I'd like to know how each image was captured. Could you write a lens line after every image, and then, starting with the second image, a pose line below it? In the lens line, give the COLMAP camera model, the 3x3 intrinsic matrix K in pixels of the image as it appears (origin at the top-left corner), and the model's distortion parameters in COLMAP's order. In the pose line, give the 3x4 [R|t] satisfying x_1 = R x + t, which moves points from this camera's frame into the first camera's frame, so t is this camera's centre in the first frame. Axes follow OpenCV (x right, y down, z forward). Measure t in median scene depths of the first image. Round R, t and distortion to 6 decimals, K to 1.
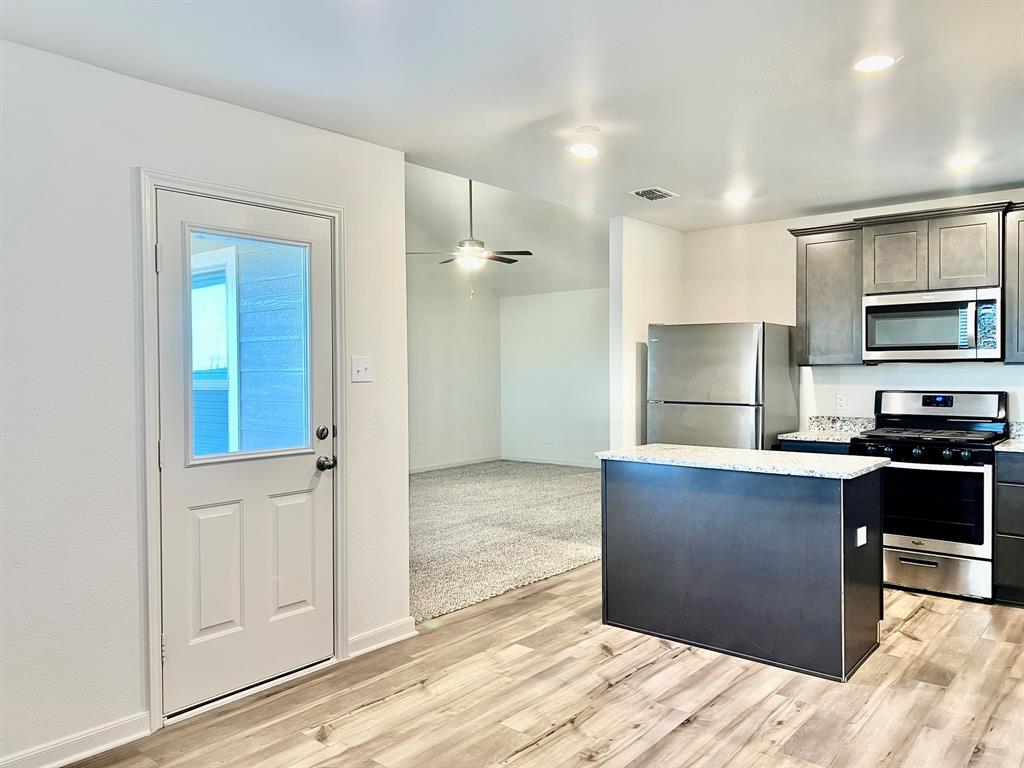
lens RADIAL K [[767.6, 0, 512.0], [0, 767.6, 384.0], [0, 0, 1]] dist [0.037852, -0.043100]
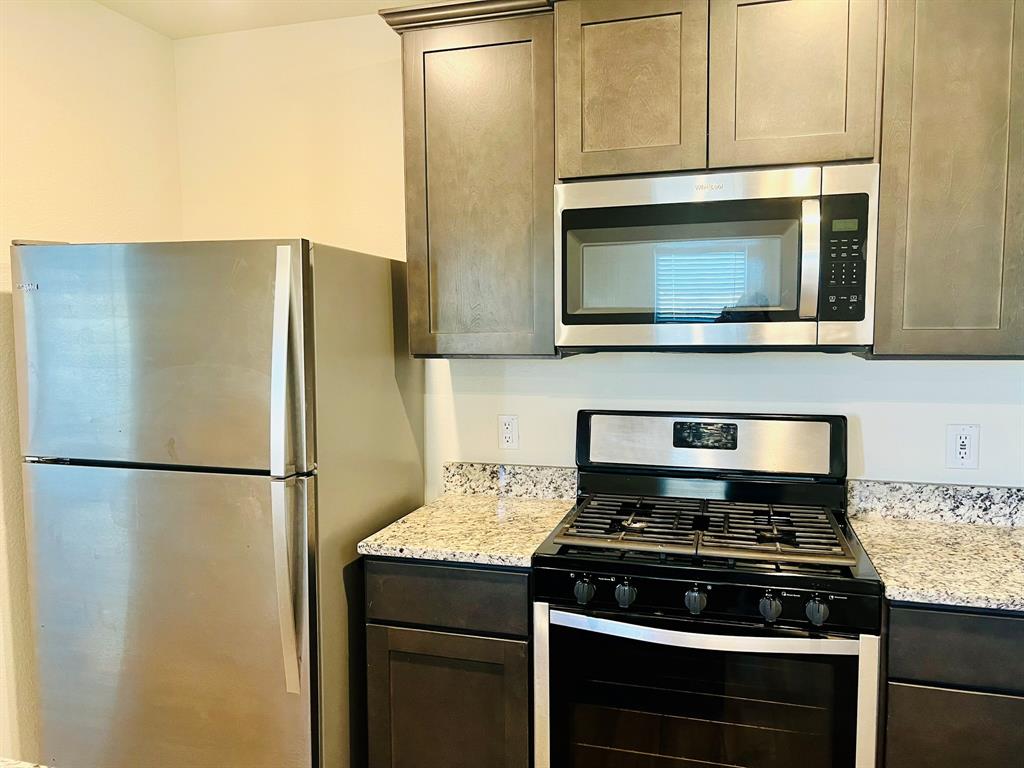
lens RADIAL K [[775.8, 0, 497.7], [0, 775.8, 393.2], [0, 0, 1]] dist [0.042613, -0.070629]
pose [[0.924964, -0.036469, 0.378301, 0.272763], [0.010948, 0.997529, 0.069396, -0.034929], [-0.379897, -0.060047, 0.923078, 0.637646]]
